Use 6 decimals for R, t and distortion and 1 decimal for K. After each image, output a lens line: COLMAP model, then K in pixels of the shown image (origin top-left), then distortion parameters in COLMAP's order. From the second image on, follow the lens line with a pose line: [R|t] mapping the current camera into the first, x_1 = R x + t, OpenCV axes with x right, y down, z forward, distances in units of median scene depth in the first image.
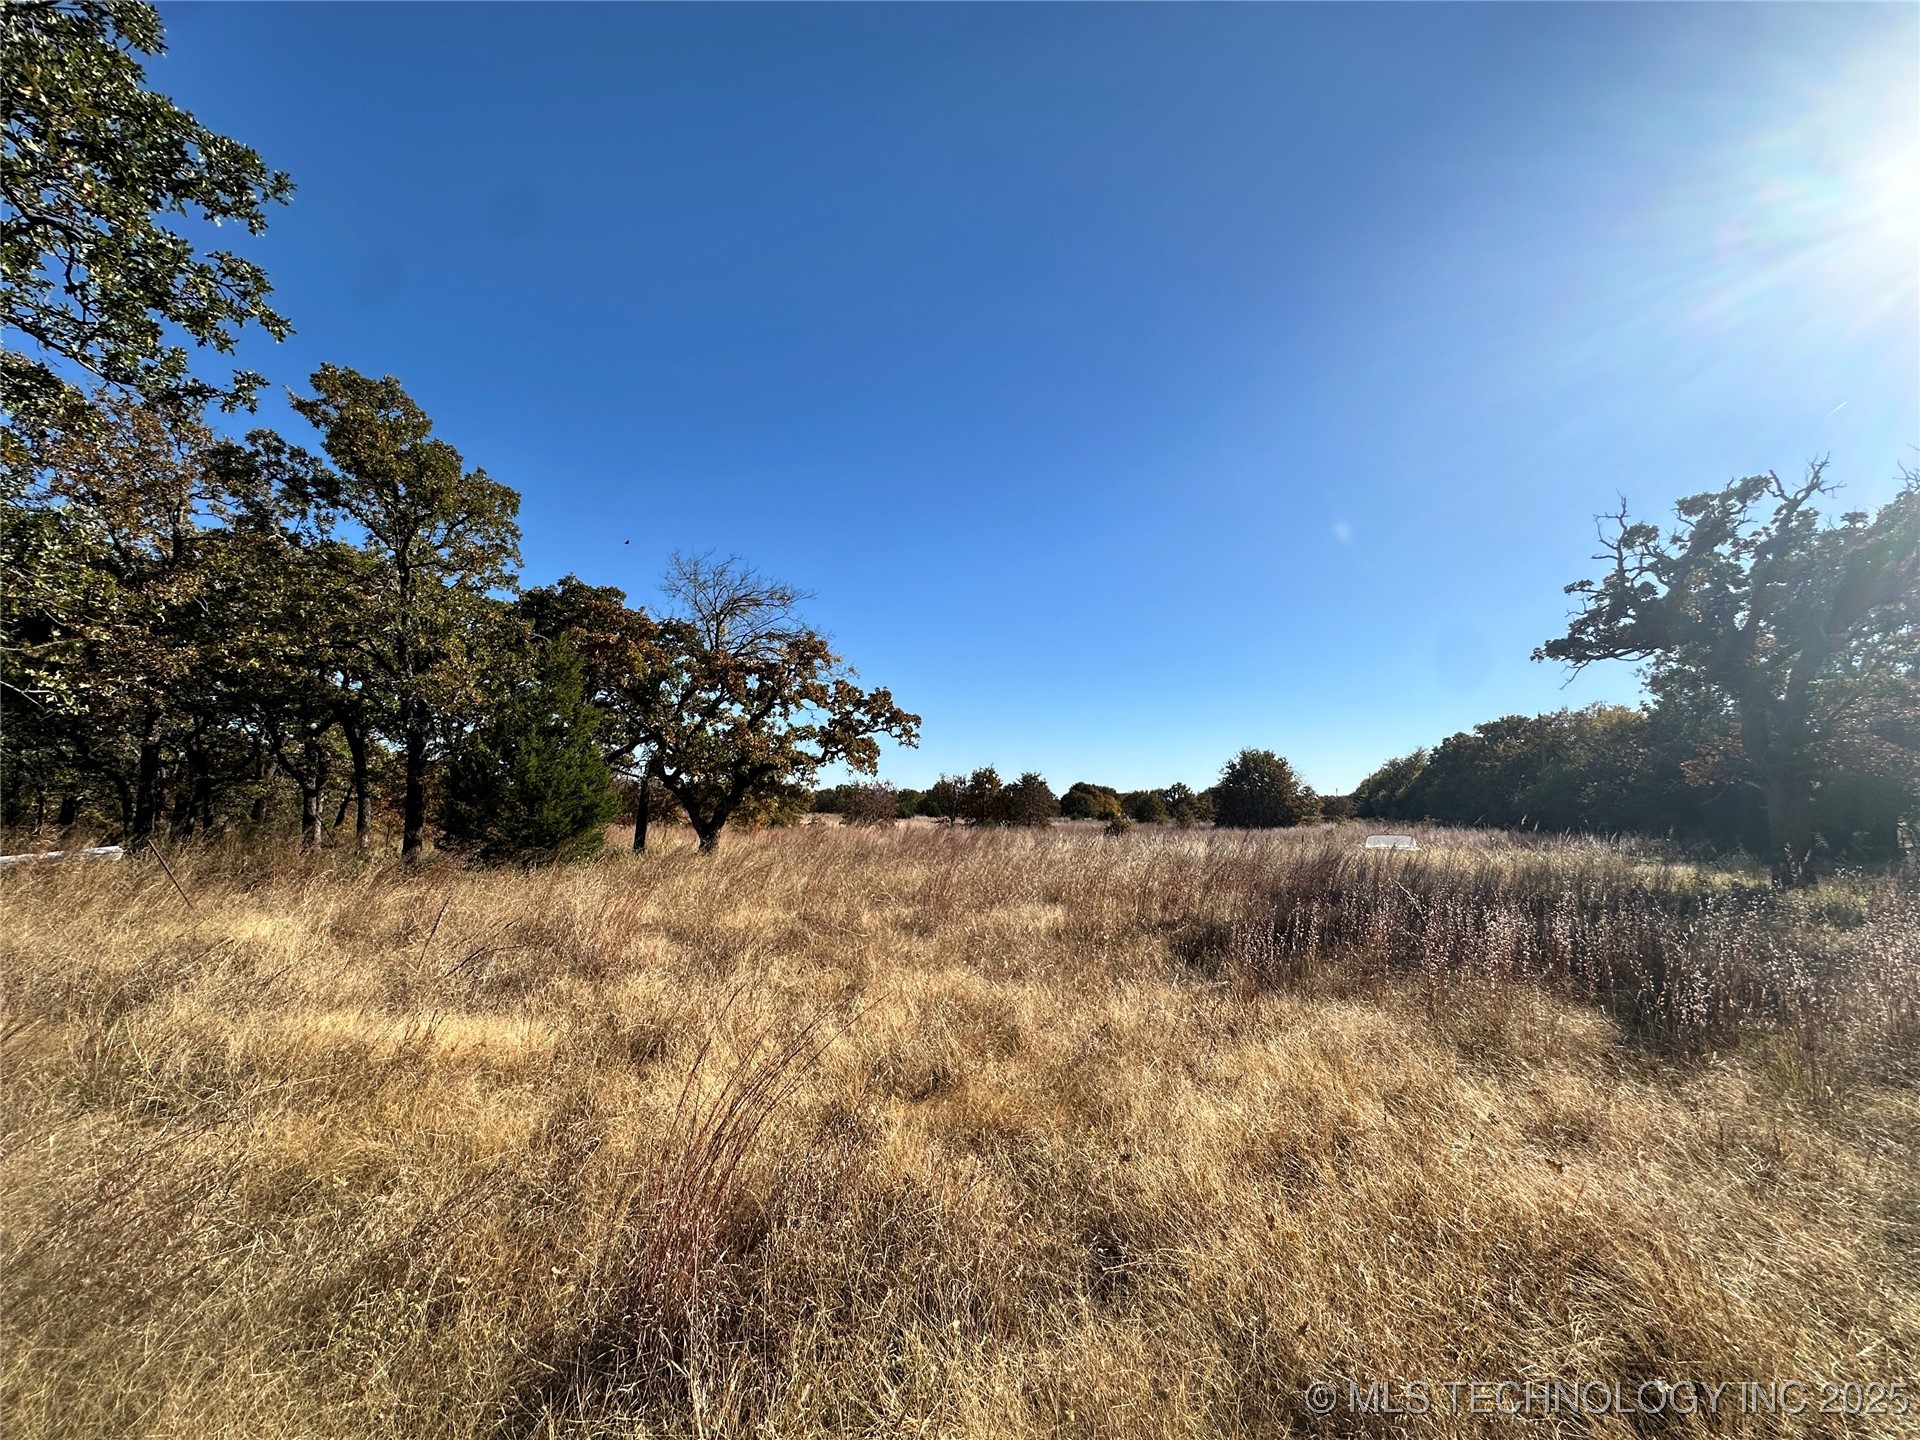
lens RADIAL K [[772.3, 0, 960.1], [0, 772.3, 721.6], [0, 0, 1]] dist [0.002713, 0.000091]
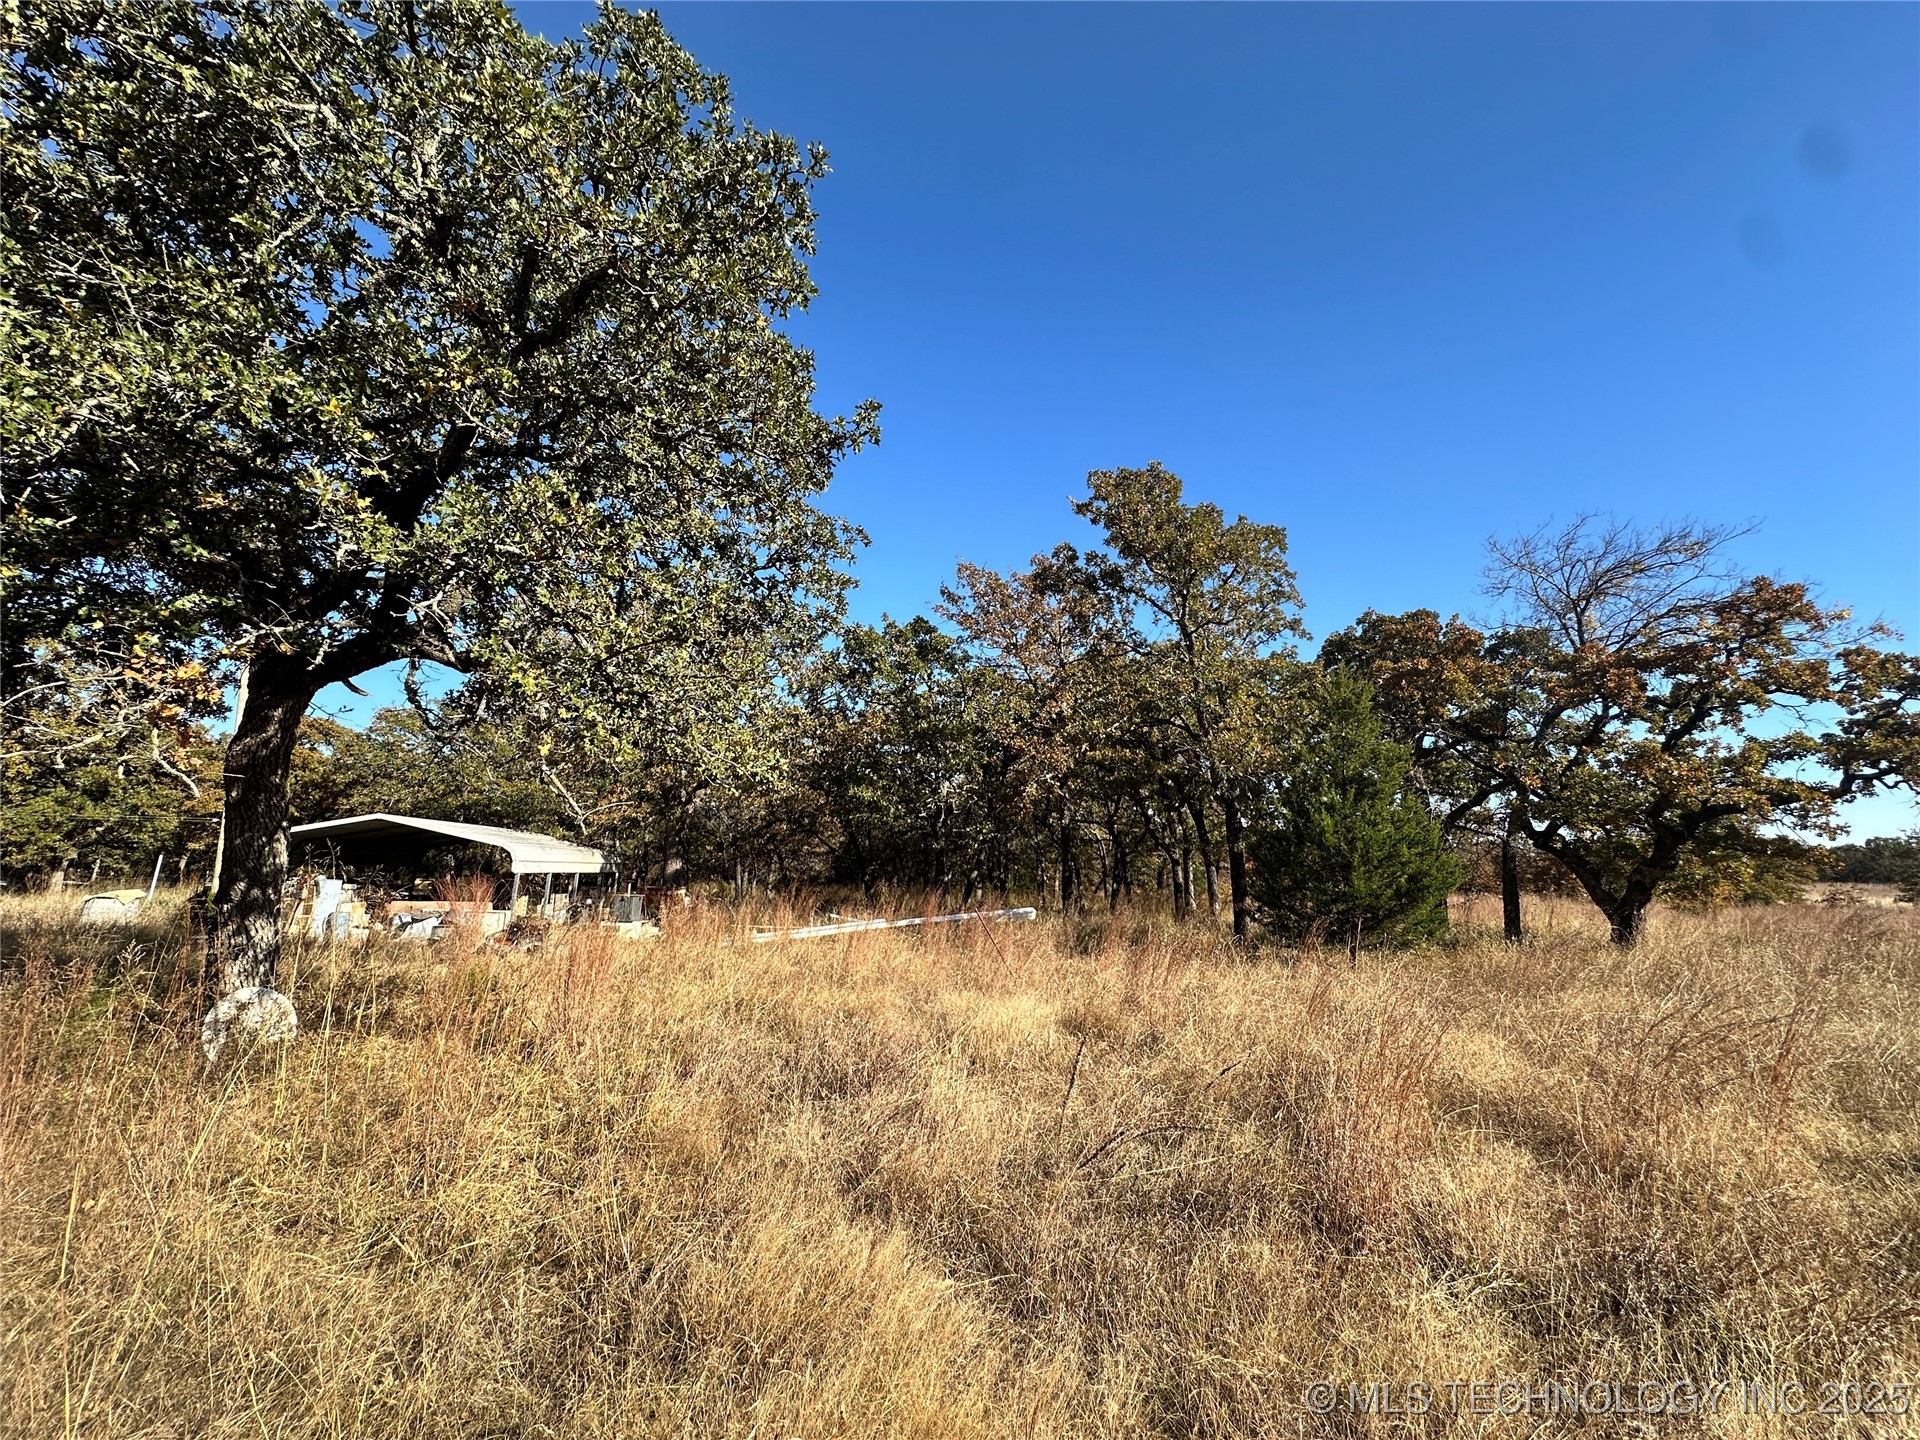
lens RADIAL K [[772.3, 0, 962.7], [0, 772.3, 721.9], [0, 0, 1]] dist [0.002713, 0.000091]
pose [[0.528596, -0.166758, -0.832333, -0.036405], [0.096583, 0.985962, -0.136200, 0.014156], [0.843361, -0.008394, 0.537282, 0.140283]]
